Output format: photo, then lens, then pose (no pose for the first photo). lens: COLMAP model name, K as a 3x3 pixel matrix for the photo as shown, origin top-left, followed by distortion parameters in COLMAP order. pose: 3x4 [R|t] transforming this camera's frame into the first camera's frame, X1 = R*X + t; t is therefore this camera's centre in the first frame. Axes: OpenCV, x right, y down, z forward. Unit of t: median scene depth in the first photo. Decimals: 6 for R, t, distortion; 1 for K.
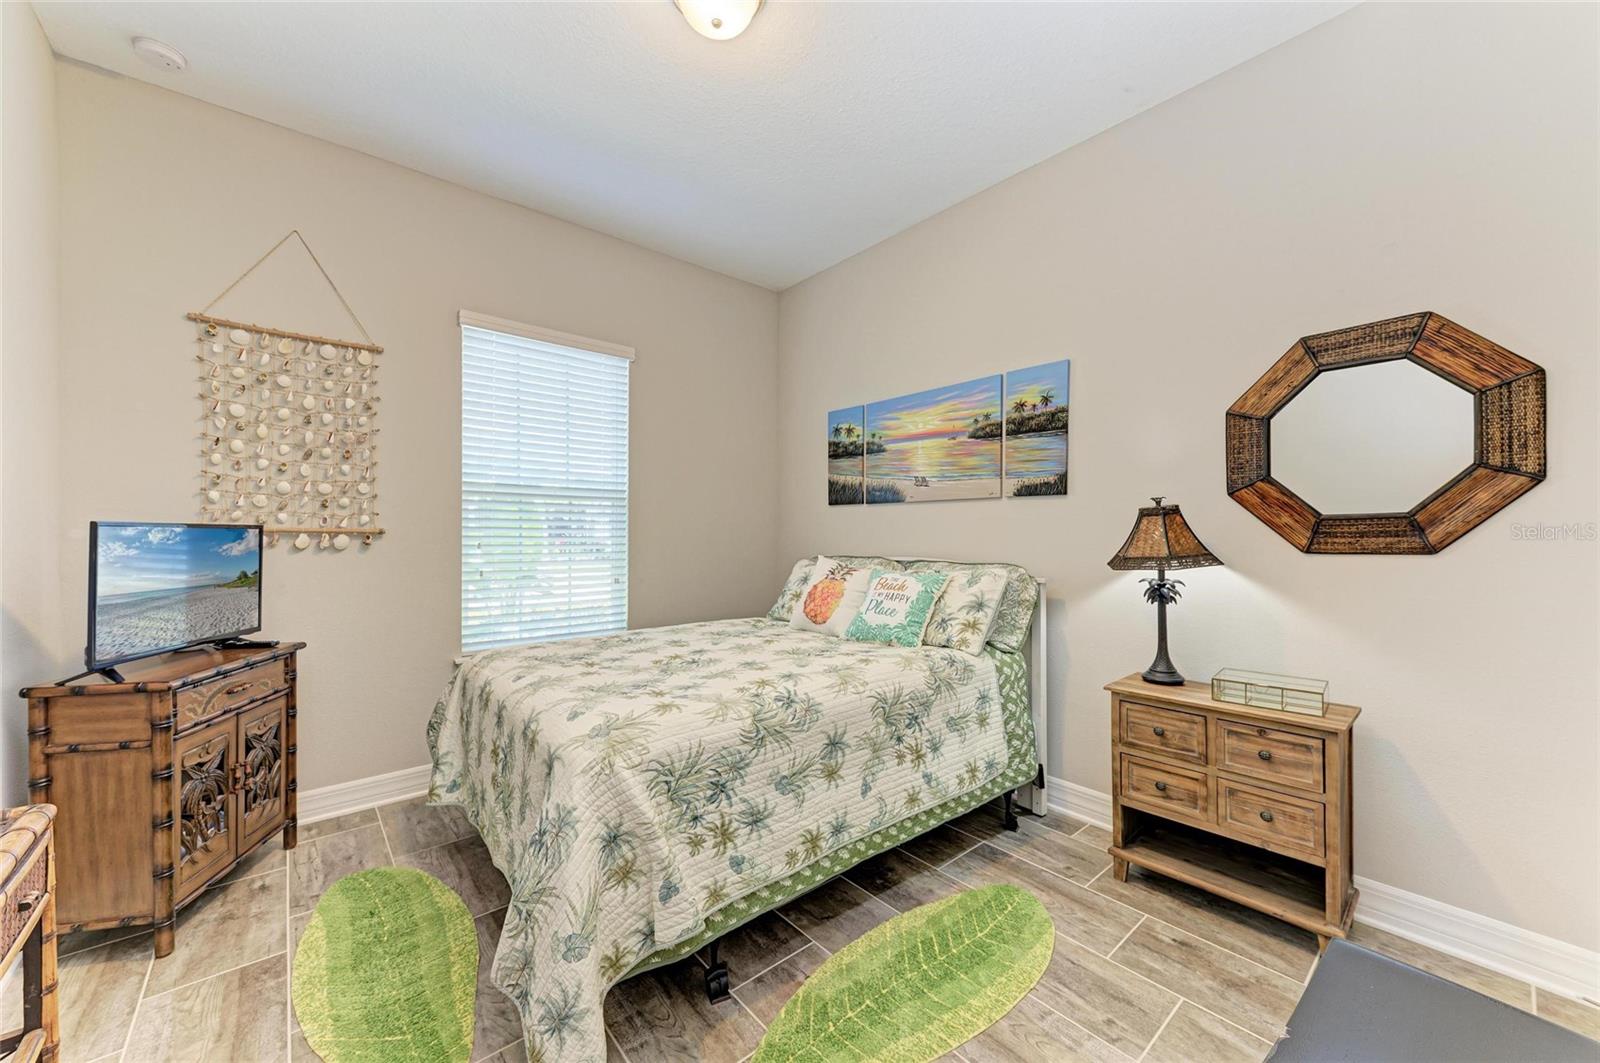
lens RADIAL K [[600.0, 0, 809.7], [0, 600.0, 529.3], [0, 0, 1]] dist [0.011203, -0.000406]
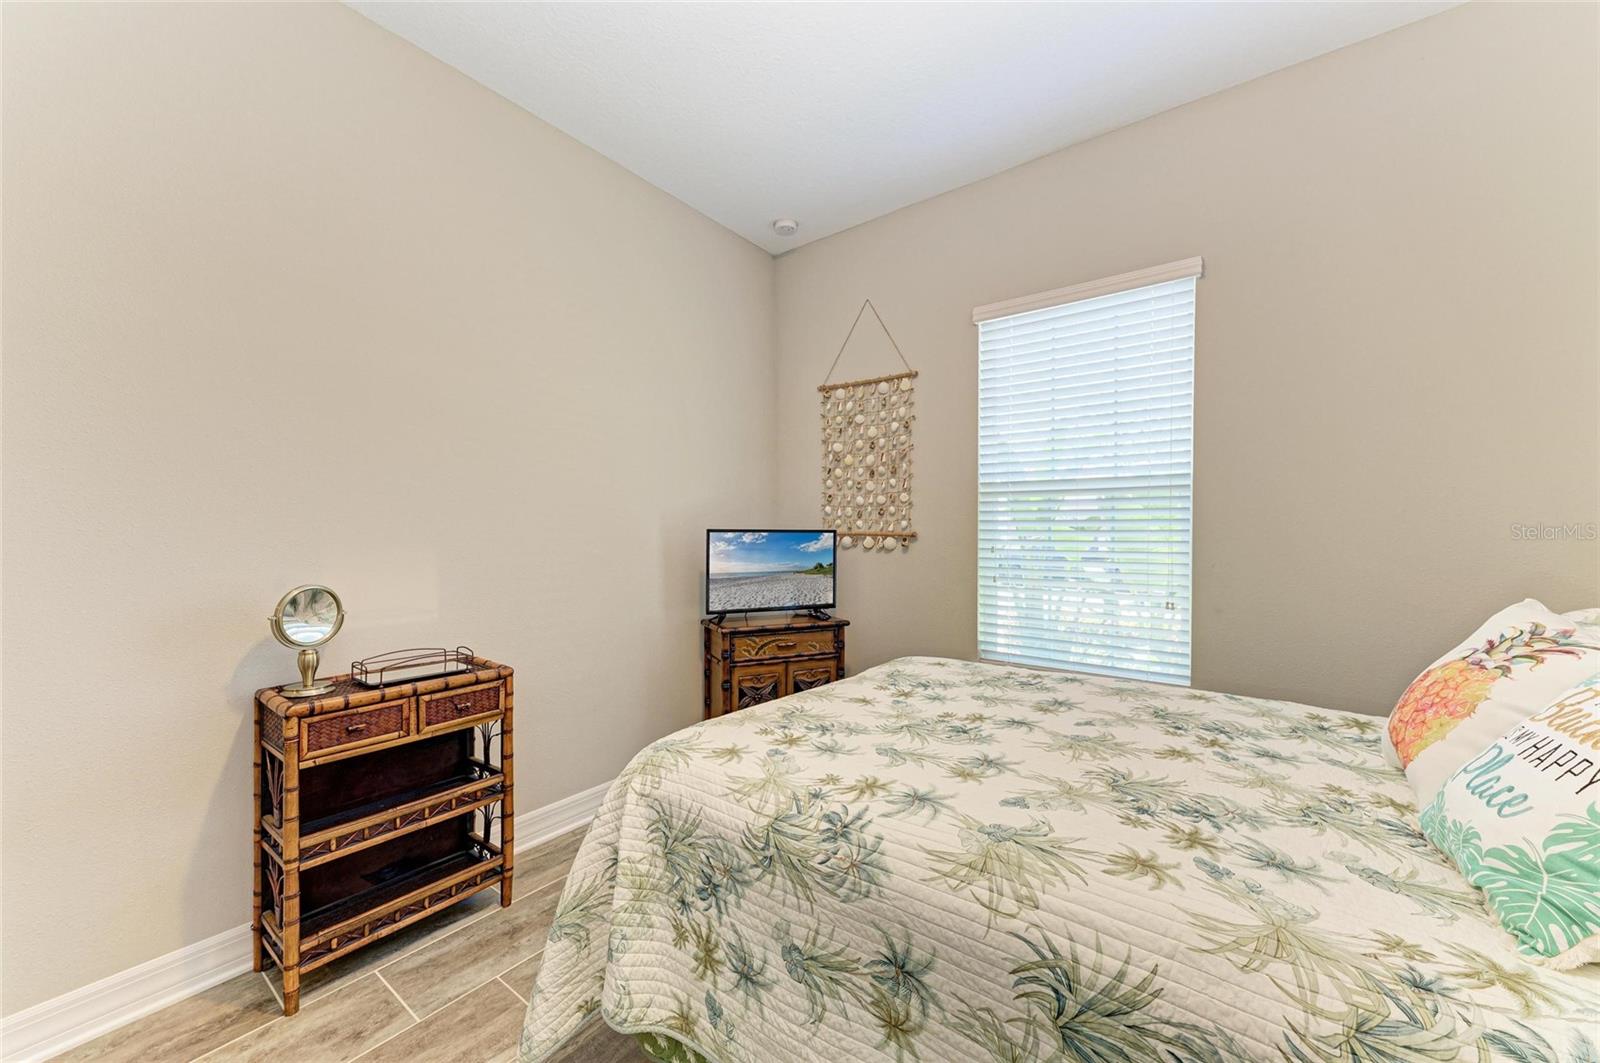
lens RADIAL K [[600.0, 0, 786.2], [0, 600.0, 529.3], [0, 0, 1]] dist [0.011203, -0.000406]
pose [[0.202990, -0.007807, -0.979150, 0.458951], [0.006659, 0.999956, -0.006592, -0.000095], [0.979158, -0.005182, 0.203033, 0.731721]]
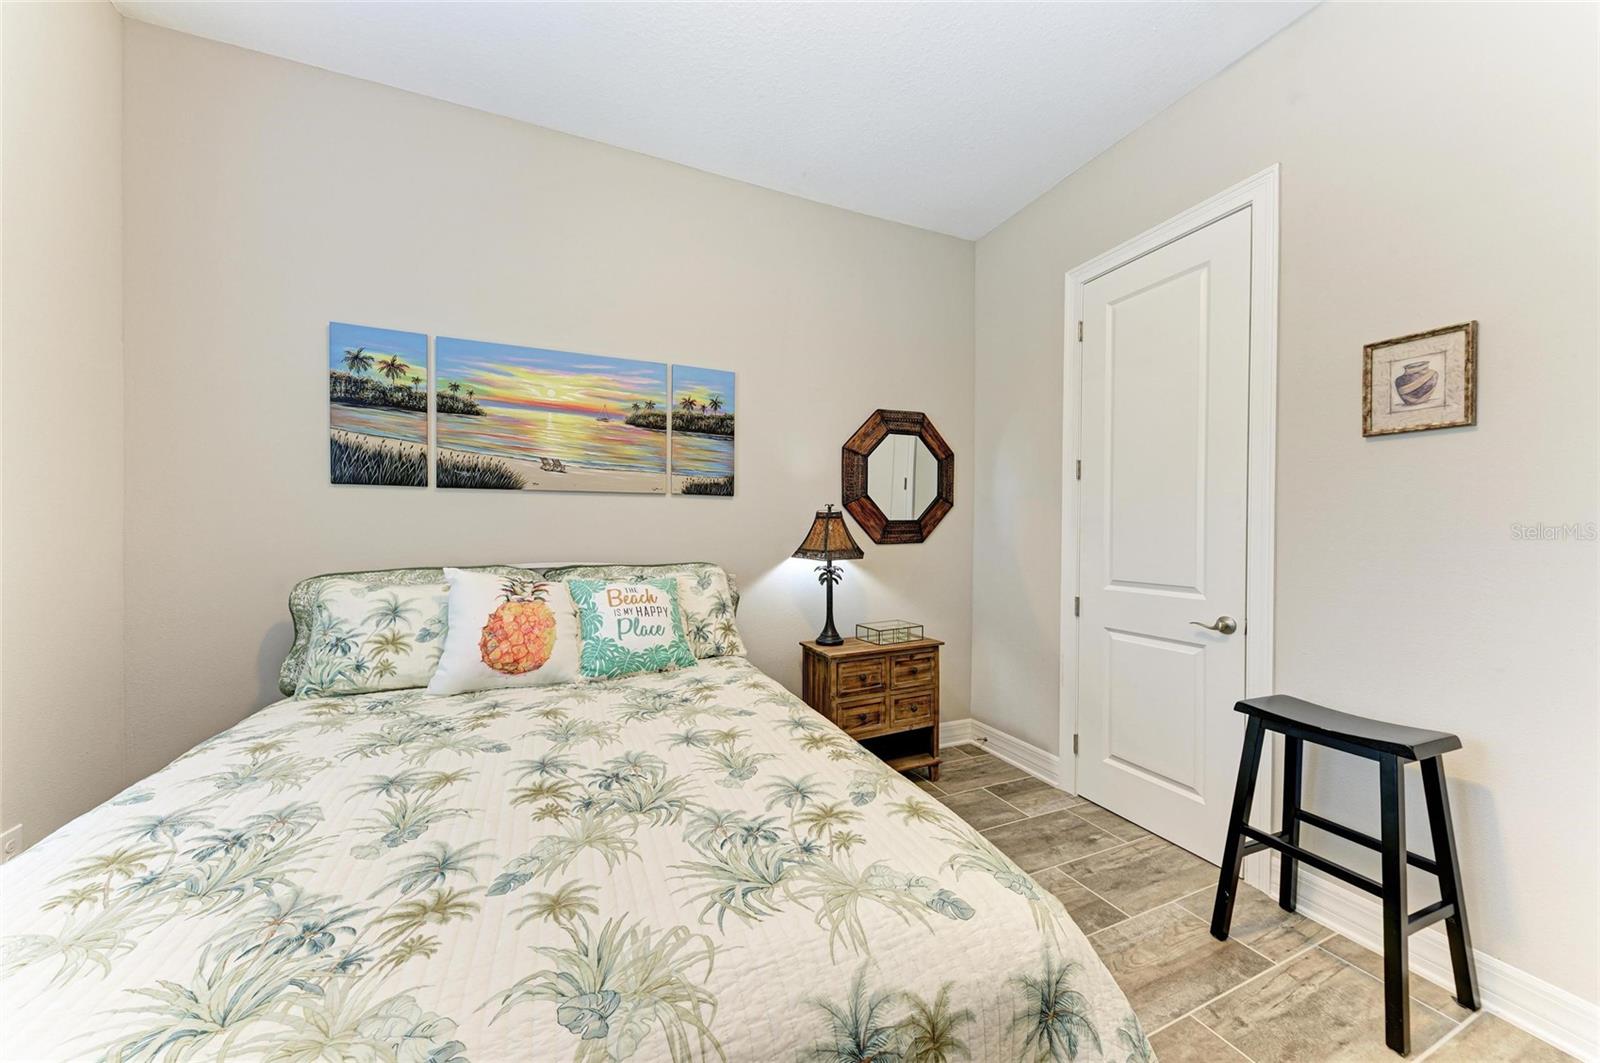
lens RADIAL K [[559.3, 0, 794.9], [0, 559.3, 533.5], [0, 0, 1]] dist [0.003481, 0.000041]
pose [[0.295800, -0.004285, 0.955240, -0.483311], [-0.007675, 0.999947, 0.006862, 0.002252], [-0.955219, -0.009362, 0.295751, 0.560135]]
